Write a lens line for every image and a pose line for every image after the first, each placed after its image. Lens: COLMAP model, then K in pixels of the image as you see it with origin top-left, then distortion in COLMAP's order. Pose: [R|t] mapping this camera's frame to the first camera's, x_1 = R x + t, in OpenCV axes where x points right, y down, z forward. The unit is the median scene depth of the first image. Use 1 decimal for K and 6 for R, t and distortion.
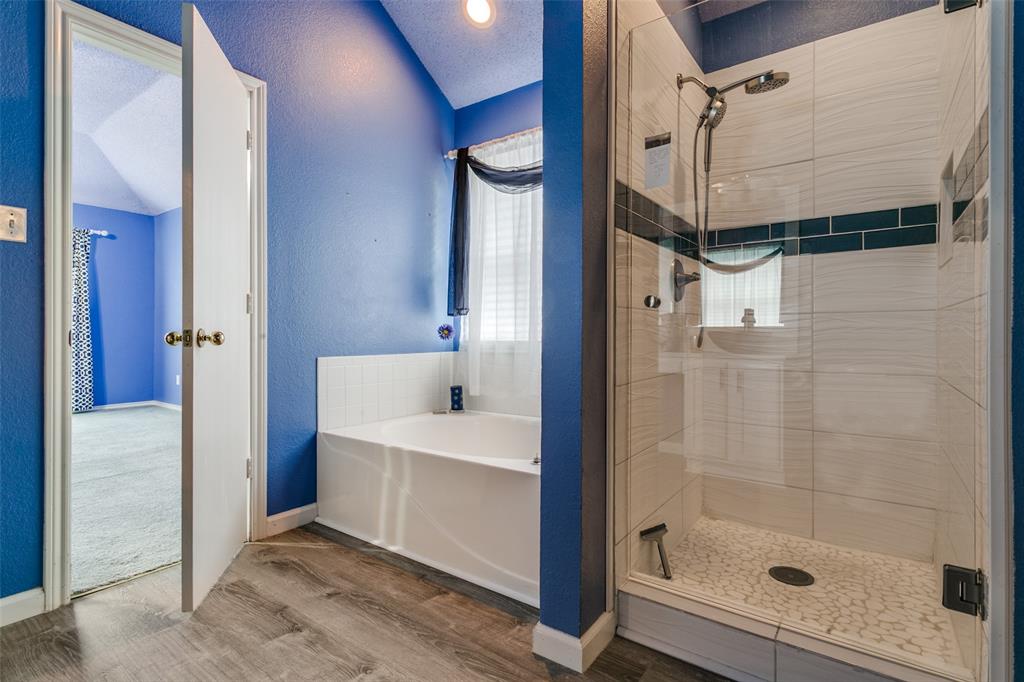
lens RADIAL K [[481.4, 0, 514.3], [0, 481.4, 335.6], [0, 0, 1]] dist [0.004349, 0.000510]
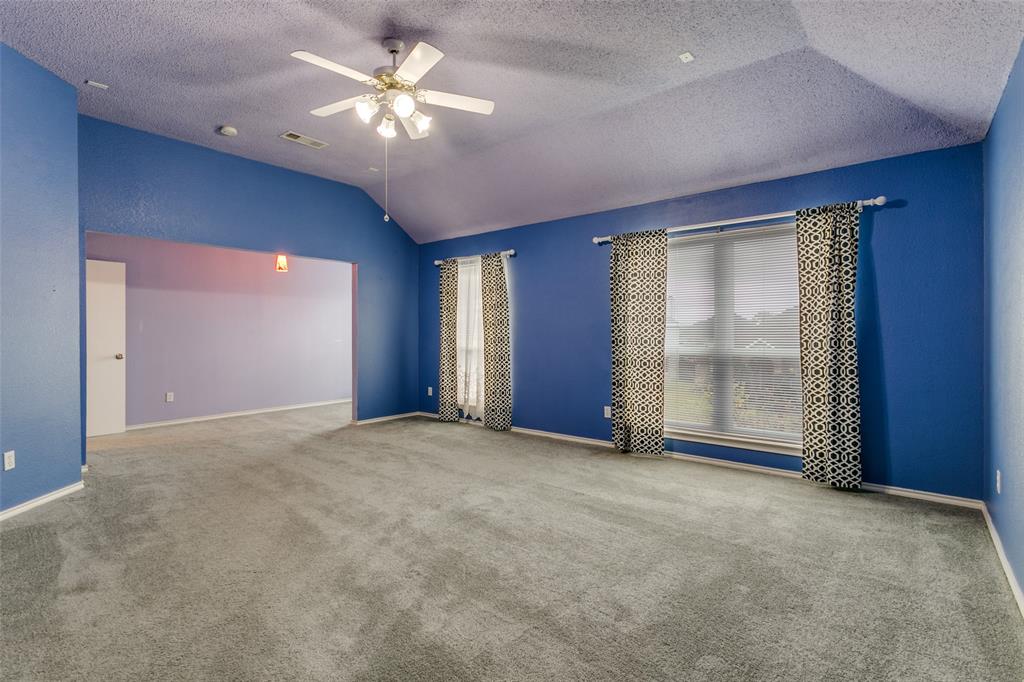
lens RADIAL K [[481.4, 0, 513.7], [0, 481.4, 335.3], [0, 0, 1]] dist [0.004349, 0.000510]
pose [[-0.060024, -0.001742, -0.998195, -0.228329], [-0.005652, 0.999983, -0.001405, -0.042459], [0.998181, 0.005557, -0.060033, 0.598647]]
